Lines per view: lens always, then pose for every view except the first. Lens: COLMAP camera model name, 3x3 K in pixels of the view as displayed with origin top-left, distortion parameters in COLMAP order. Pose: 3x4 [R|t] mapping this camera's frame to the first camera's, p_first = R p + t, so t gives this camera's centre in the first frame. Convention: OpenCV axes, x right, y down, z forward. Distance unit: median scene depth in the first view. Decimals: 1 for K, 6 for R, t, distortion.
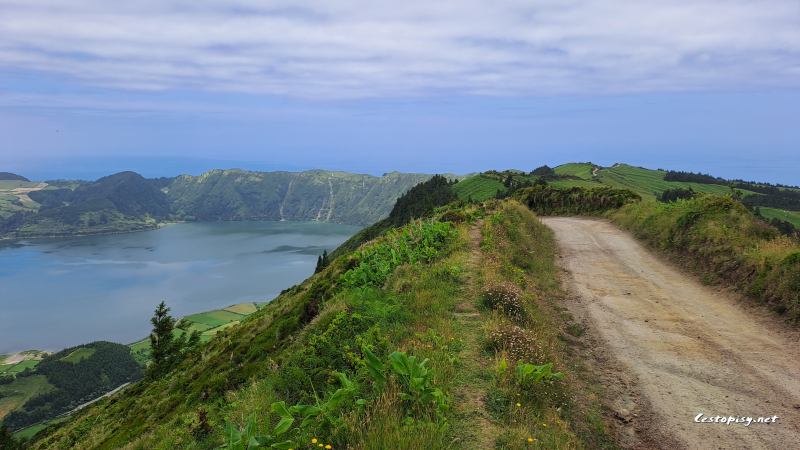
lens RADIAL K [[586.4, 0, 406.6], [0, 586.4, 228.5], [0, 0, 1]] dist [0.105791, -0.102590]
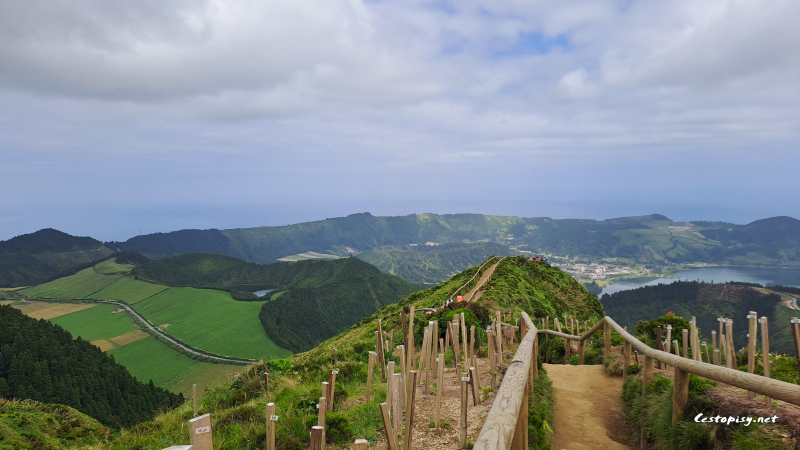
lens RADIAL K [[586.4, 0, 412.9], [0, 586.4, 229.1], [0, 0, 1]] dist [0.105791, -0.102590]
pose [[0.788331, 0.047630, -0.613406, -0.335730], [-0.088918, 0.995352, -0.036988, 0.040785], [0.608793, 0.083701, 0.788901, -0.405917]]
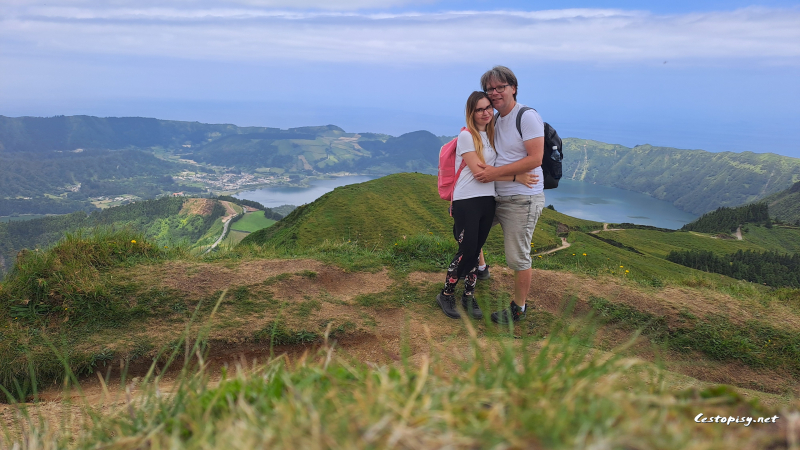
lens RADIAL K [[586.4, 0, 403.6], [0, 586.4, 228.0], [0, 0, 1]] dist [0.105791, -0.102590]
pose [[0.956933, 0.108913, -0.269104, -0.141346], [-0.088763, 0.992335, 0.085979, 0.012524], [0.276405, -0.058390, 0.959266, -0.305421]]
